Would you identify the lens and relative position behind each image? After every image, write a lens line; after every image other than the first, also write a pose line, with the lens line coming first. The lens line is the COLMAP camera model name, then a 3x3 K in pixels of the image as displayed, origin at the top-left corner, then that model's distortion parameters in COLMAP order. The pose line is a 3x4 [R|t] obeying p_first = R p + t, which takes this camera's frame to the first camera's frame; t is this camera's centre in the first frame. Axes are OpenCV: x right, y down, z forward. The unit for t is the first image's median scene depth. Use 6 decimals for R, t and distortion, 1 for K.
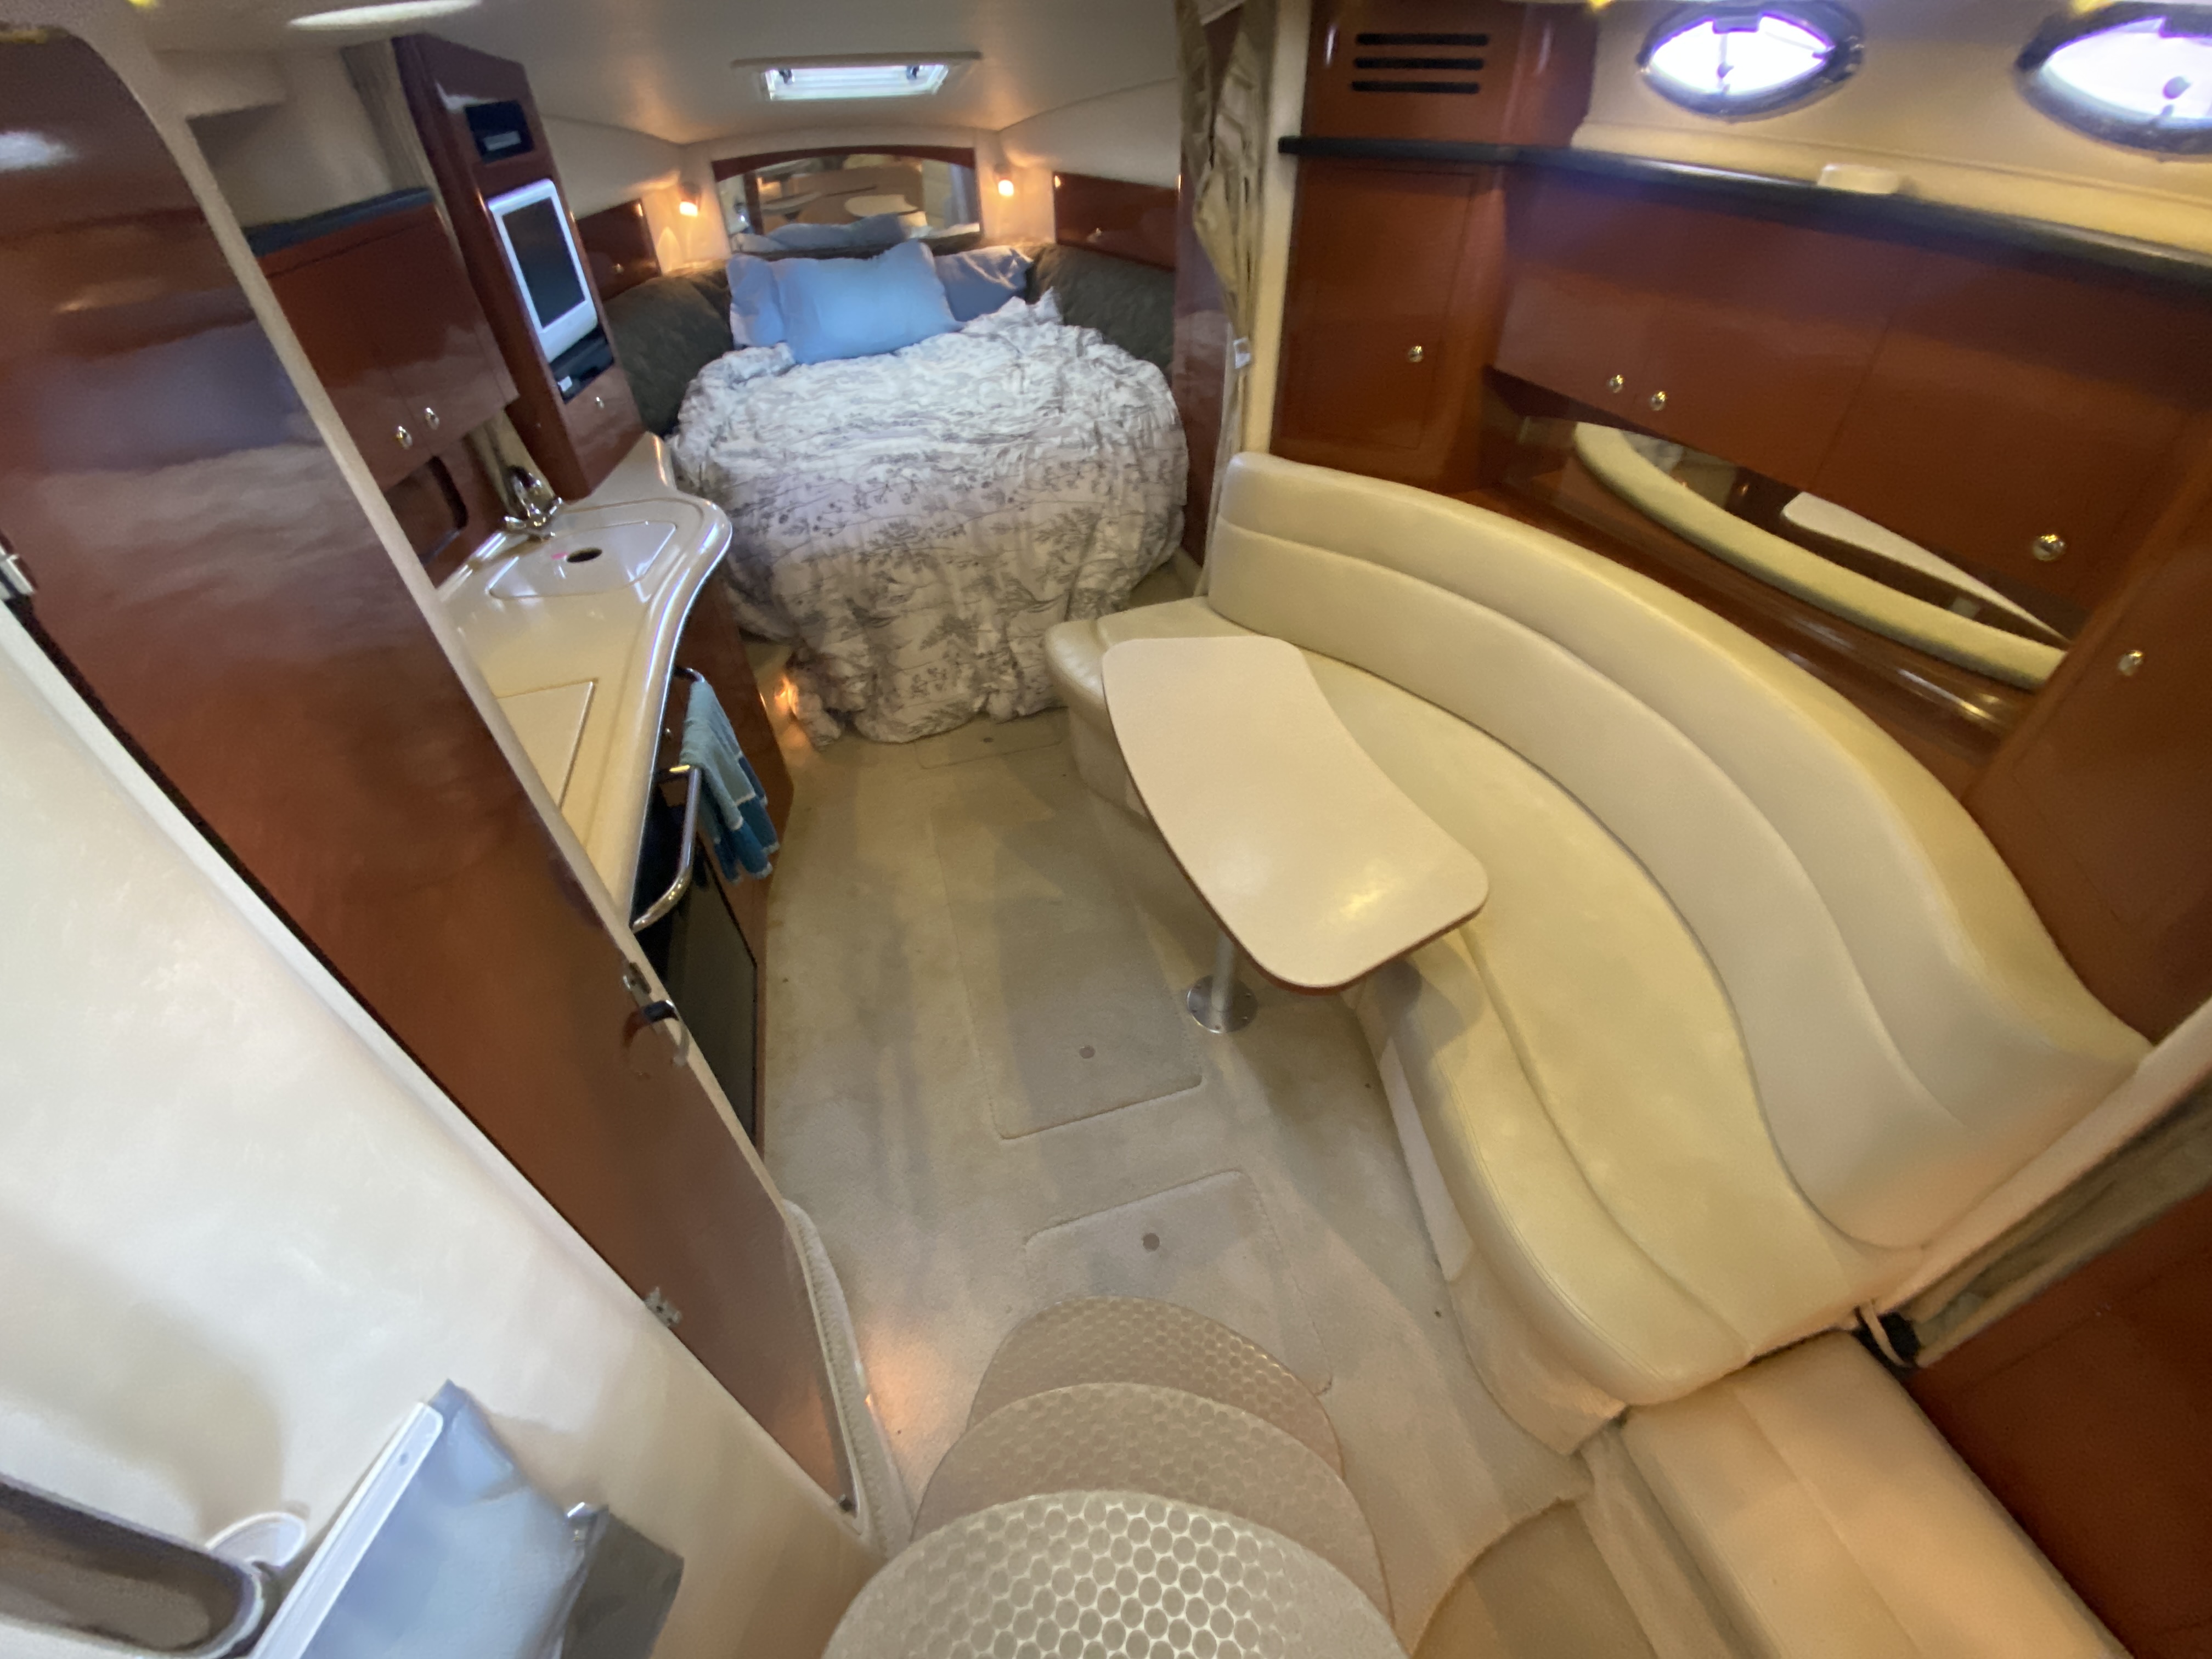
lens RADIAL K [[875.5, 0, 1106.0], [0, 875.5, 829.5], [0, 0, 1]] dist [0.007302, -0.014042]
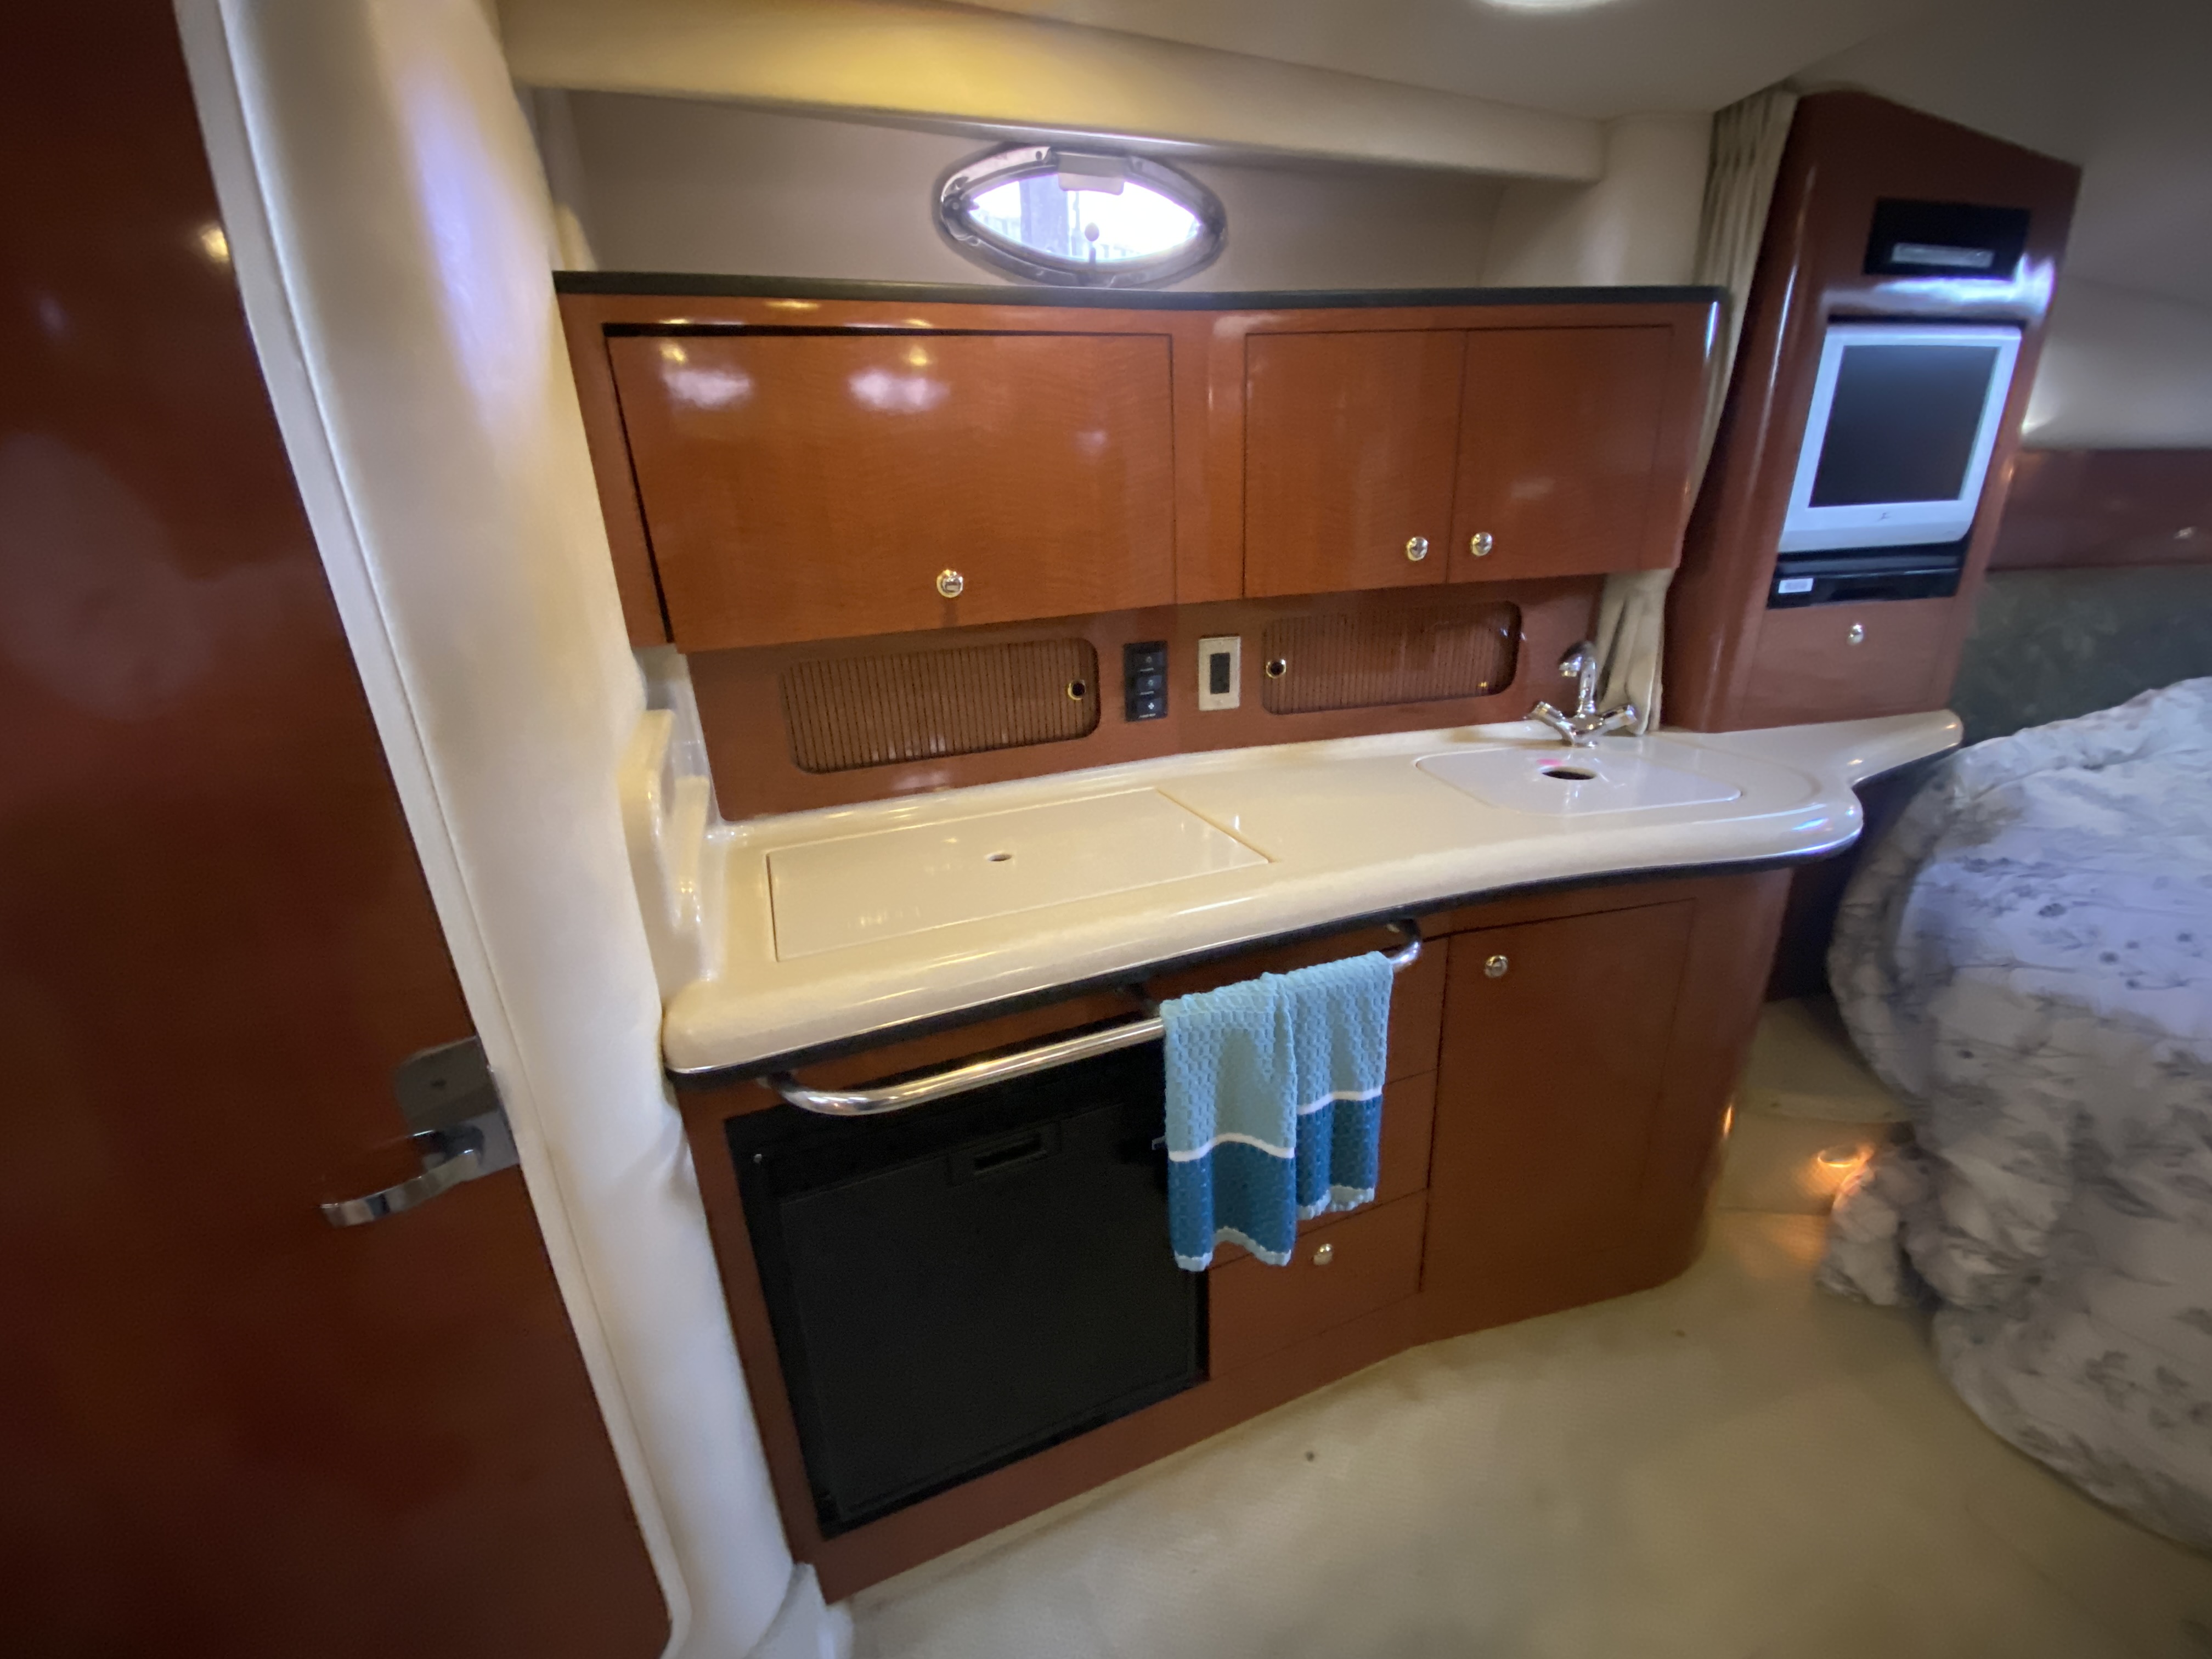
lens RADIAL K [[908.1, 0, 1106.0], [0, 908.1, 829.5], [0, 0, 1]] dist [0.023452, -0.020888]
pose [[0.119386, 0.367573, -0.922300, 0.020289], [-0.638893, 0.739502, 0.212020, -0.141567], [0.759975, 0.563939, 0.323126, 0.366019]]
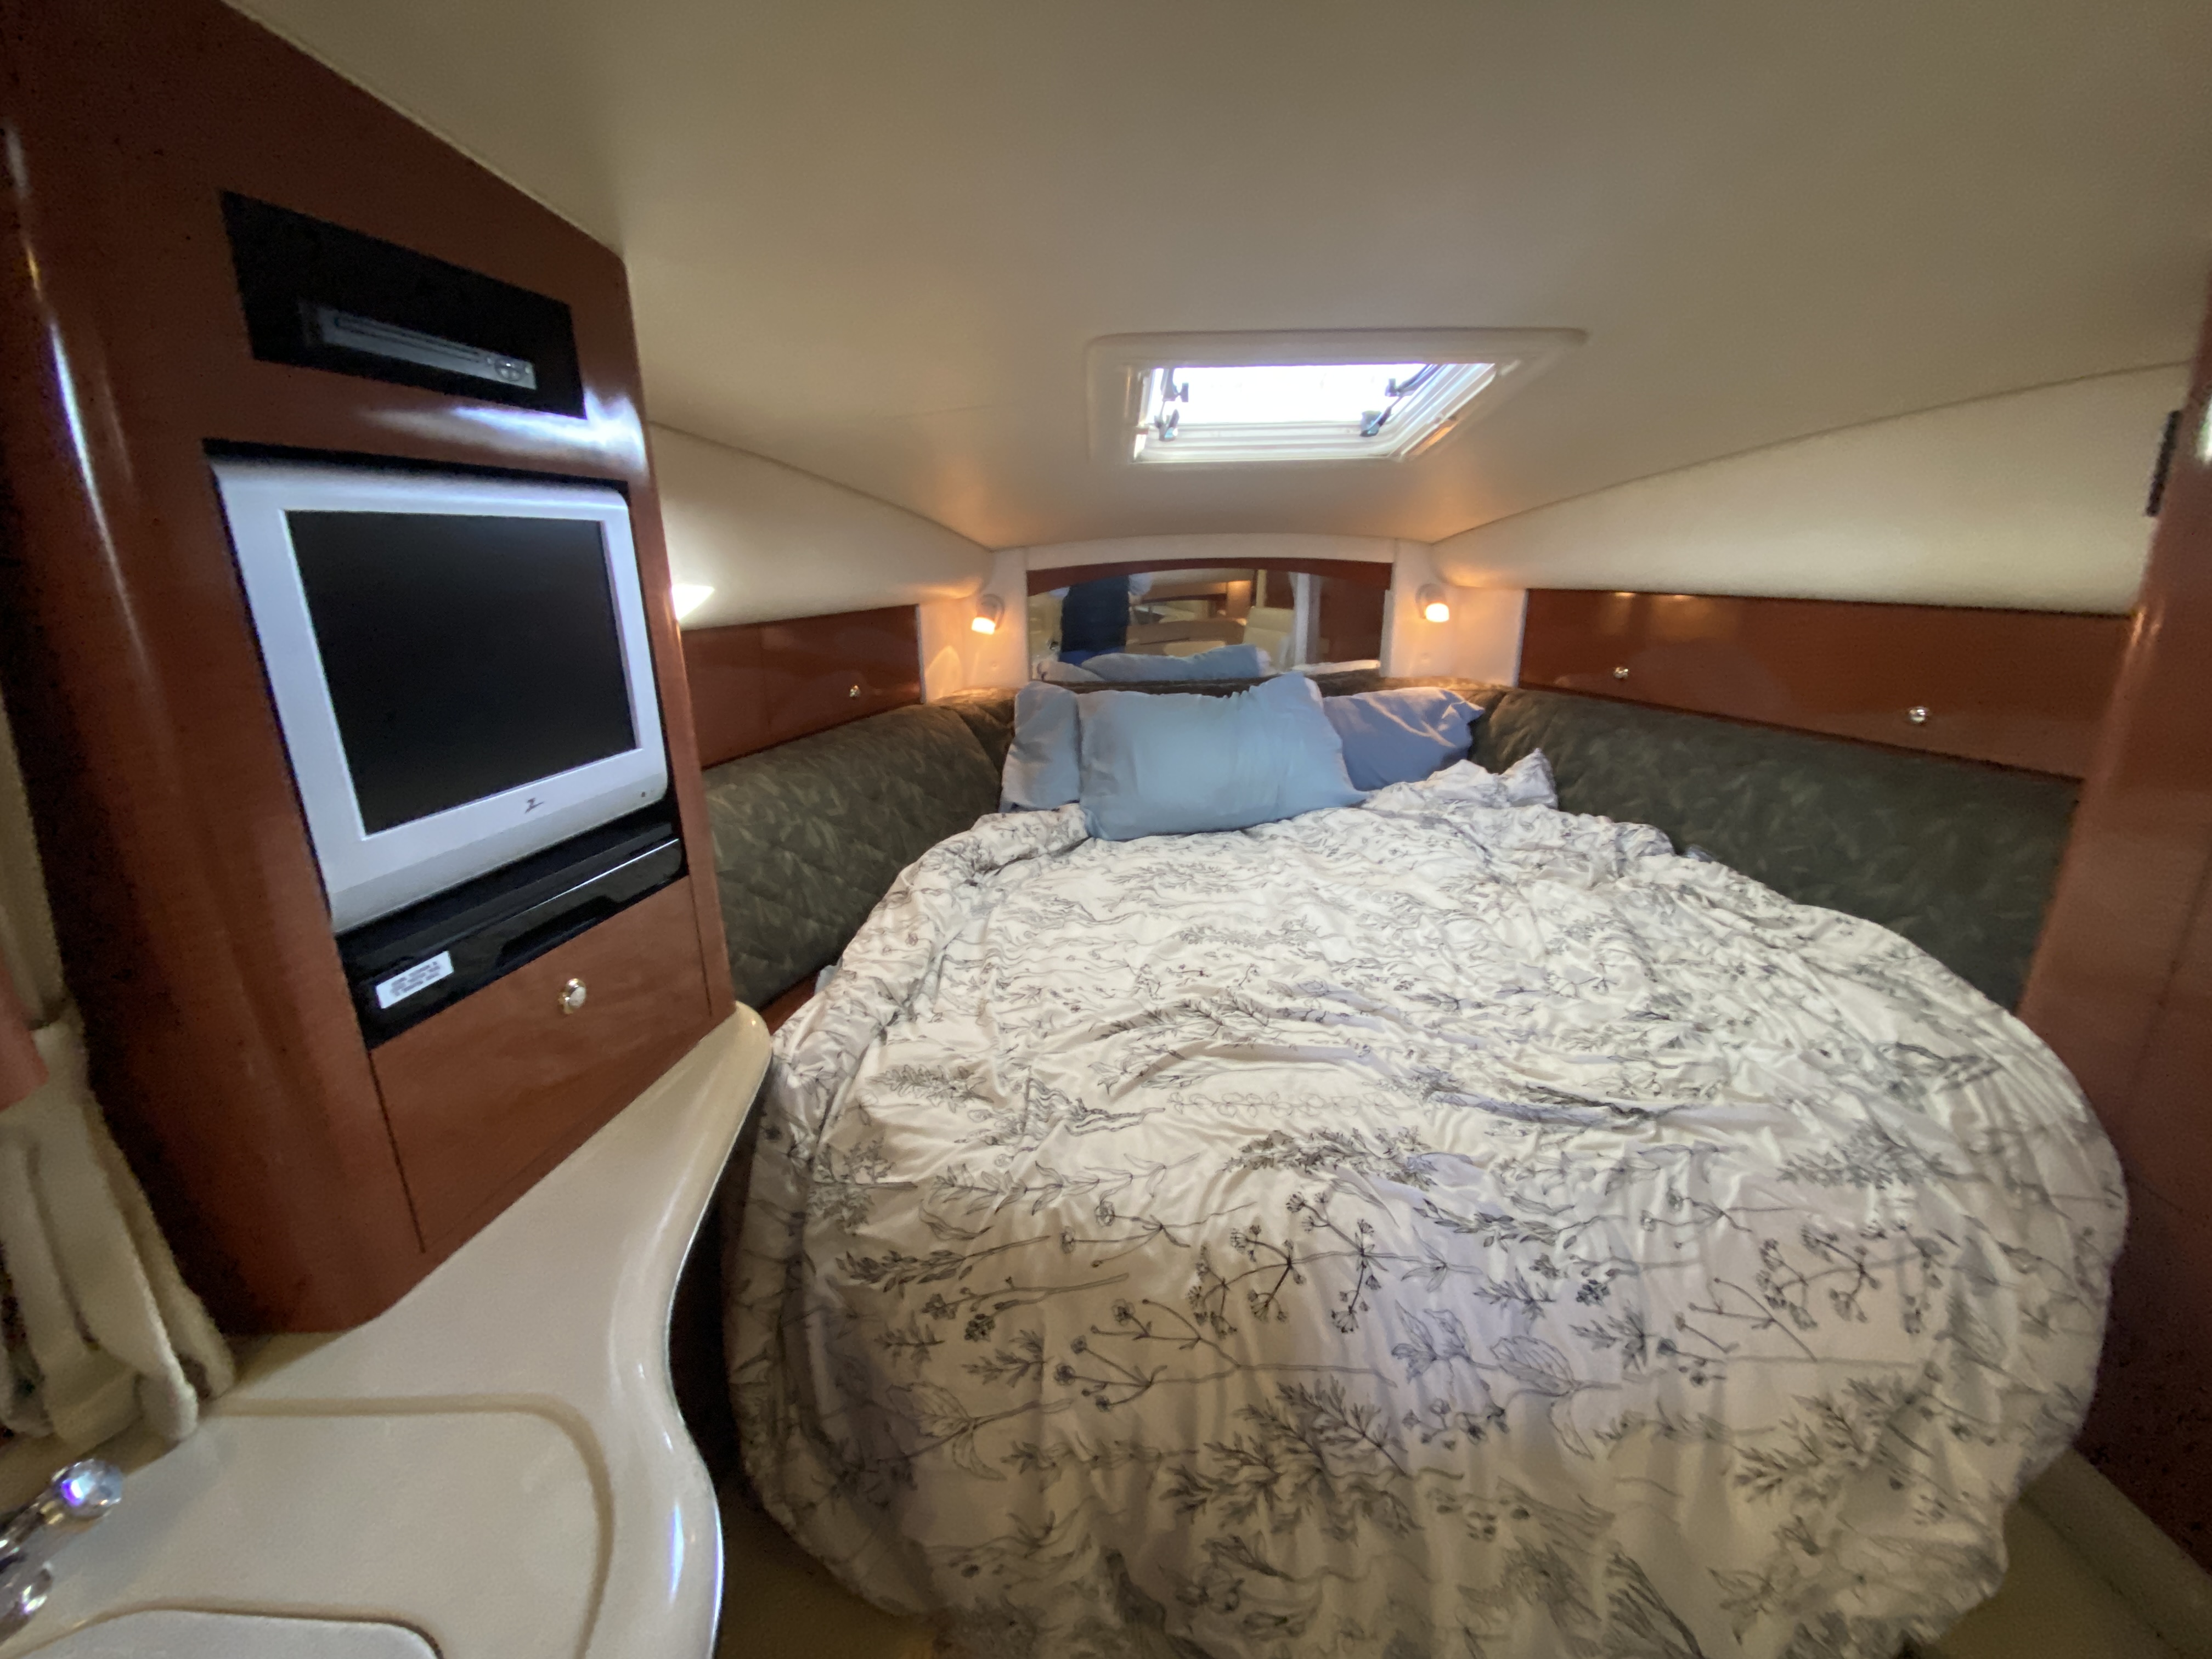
lens RADIAL K [[908.1, 0, 1106.0], [0, 908.1, 829.5], [0, 0, 1]] dist [0.023452, -0.020888]
pose [[0.961407, 0.075634, -0.264530, -0.217884], [-0.180793, 0.898417, -0.400201, -0.355973], [0.207389, 0.432581, 0.877419, 0.555779]]
